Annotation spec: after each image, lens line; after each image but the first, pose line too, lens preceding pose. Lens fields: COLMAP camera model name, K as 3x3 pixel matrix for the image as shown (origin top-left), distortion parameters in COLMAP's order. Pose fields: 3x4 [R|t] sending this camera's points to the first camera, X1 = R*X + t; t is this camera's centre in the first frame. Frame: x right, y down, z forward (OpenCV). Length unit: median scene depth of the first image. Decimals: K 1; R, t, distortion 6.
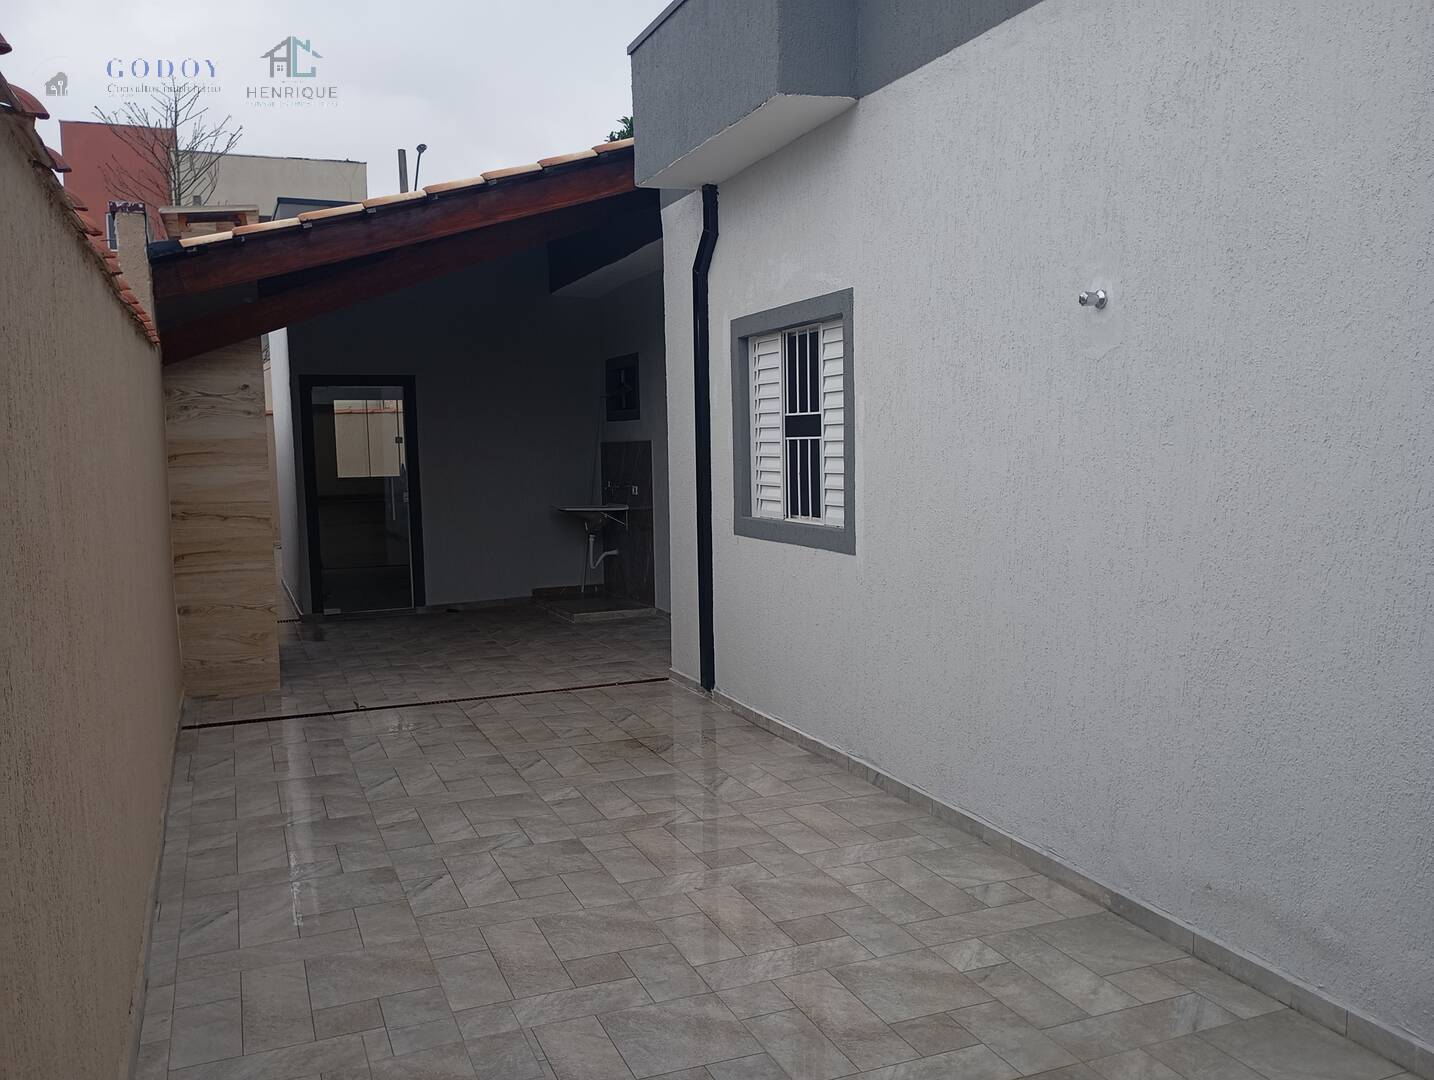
lens RADIAL K [[1184.6, 0, 717.0], [0, 1184.6, 540.0], [0, 0, 1]] dist [0.052612, -0.061938]
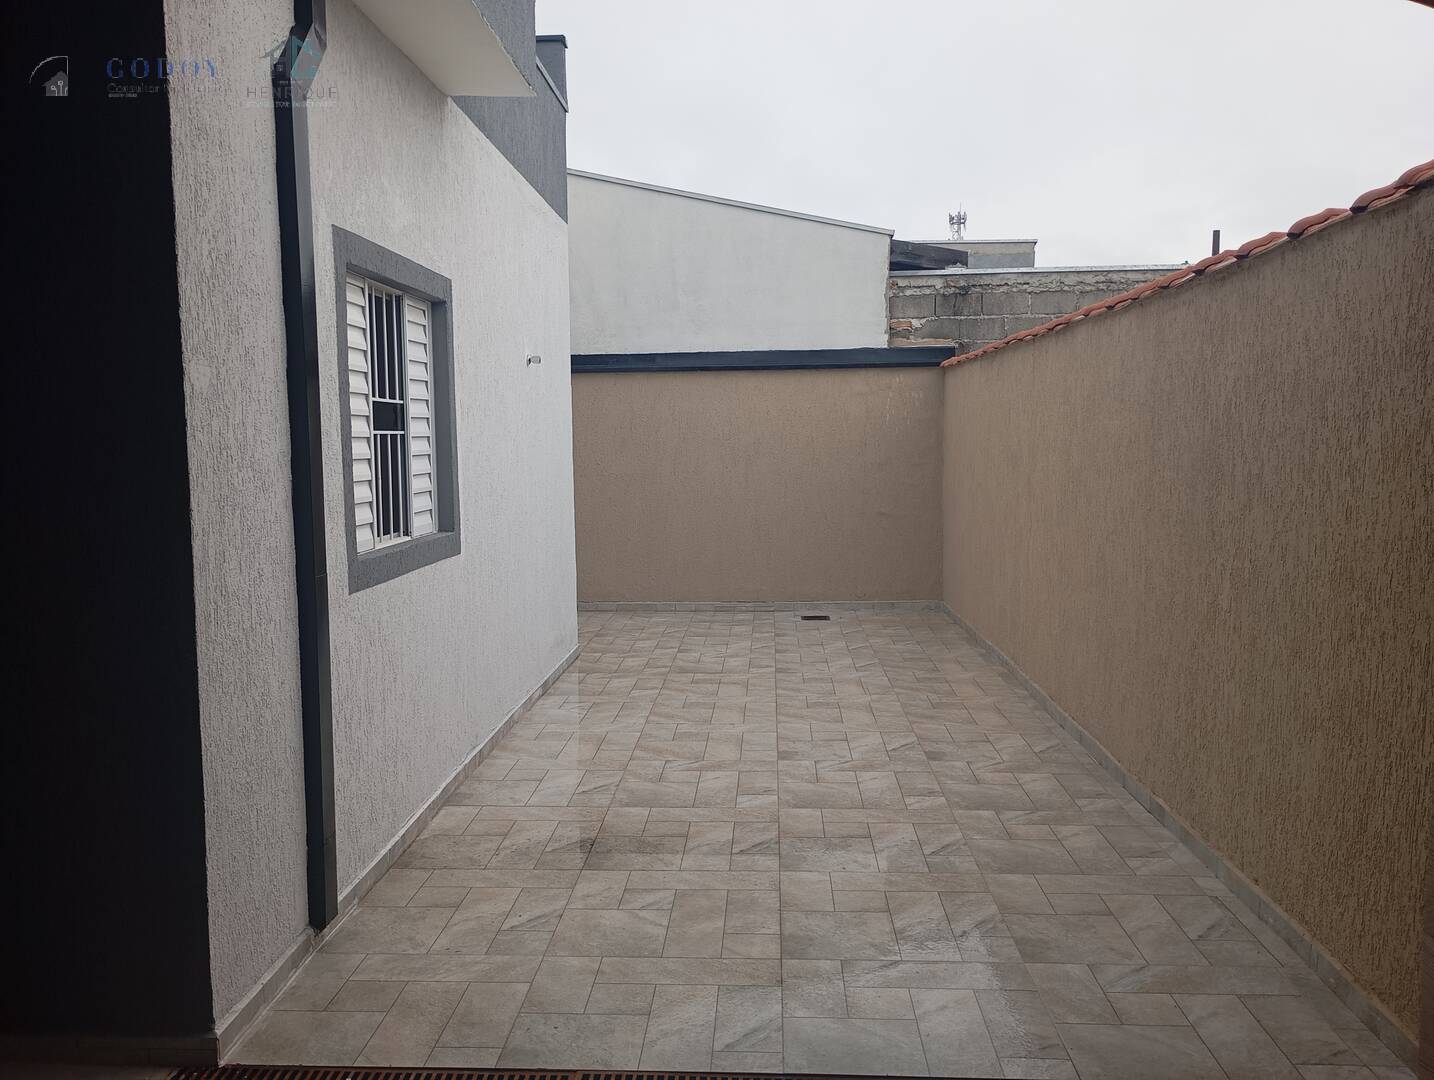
lens RADIAL K [[1184.6, 0, 717.0], [0, 1184.6, 540.0], [0, 0, 1]] dist [0.052612, -0.061938]
pose [[-0.905611, -0.009728, 0.423997, -0.464609], [0.062295, 0.985843, 0.155672, -0.129773], [-0.419509, 0.167391, -0.892184, 1.685280]]
